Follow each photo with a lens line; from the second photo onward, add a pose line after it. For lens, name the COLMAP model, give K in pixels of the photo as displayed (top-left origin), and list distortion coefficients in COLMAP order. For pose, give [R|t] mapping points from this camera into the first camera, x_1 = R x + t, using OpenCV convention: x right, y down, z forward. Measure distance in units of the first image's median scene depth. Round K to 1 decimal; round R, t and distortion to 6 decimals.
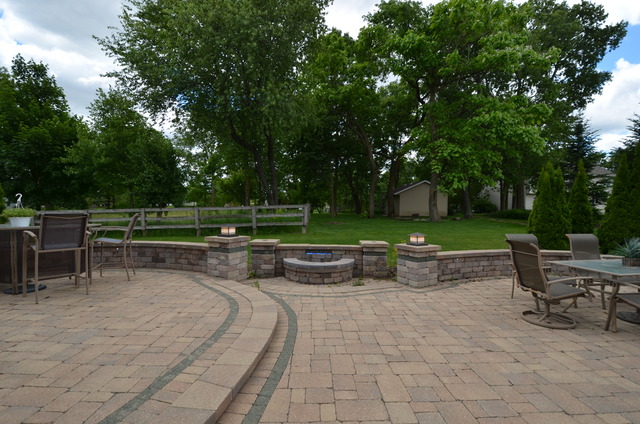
lens RADIAL K [[277.7, 0, 322.9], [0, 277.7, 212.2], [0, 0, 1]] dist [-0.001896, -0.006974]
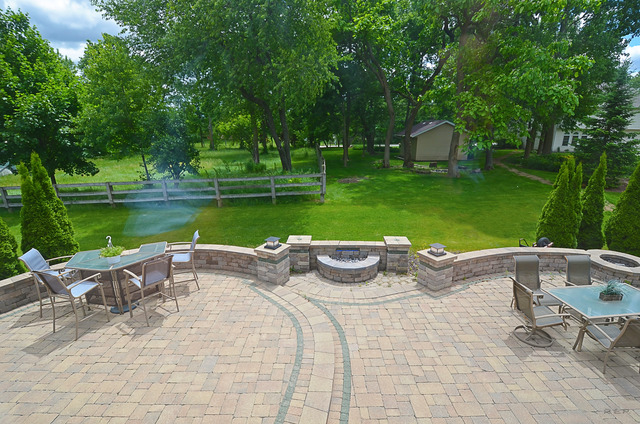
lens RADIAL K [[300.8, 0, 321.8], [0, 300.8, 211.5], [0, 0, 1]] dist [-0.006164, -0.004435]
pose [[0.999734, -0.011359, -0.020058, -0.143642], [0.015933, 0.969337, 0.245219, -0.470425], [0.016657, -0.245474, 0.969260, -0.227230]]
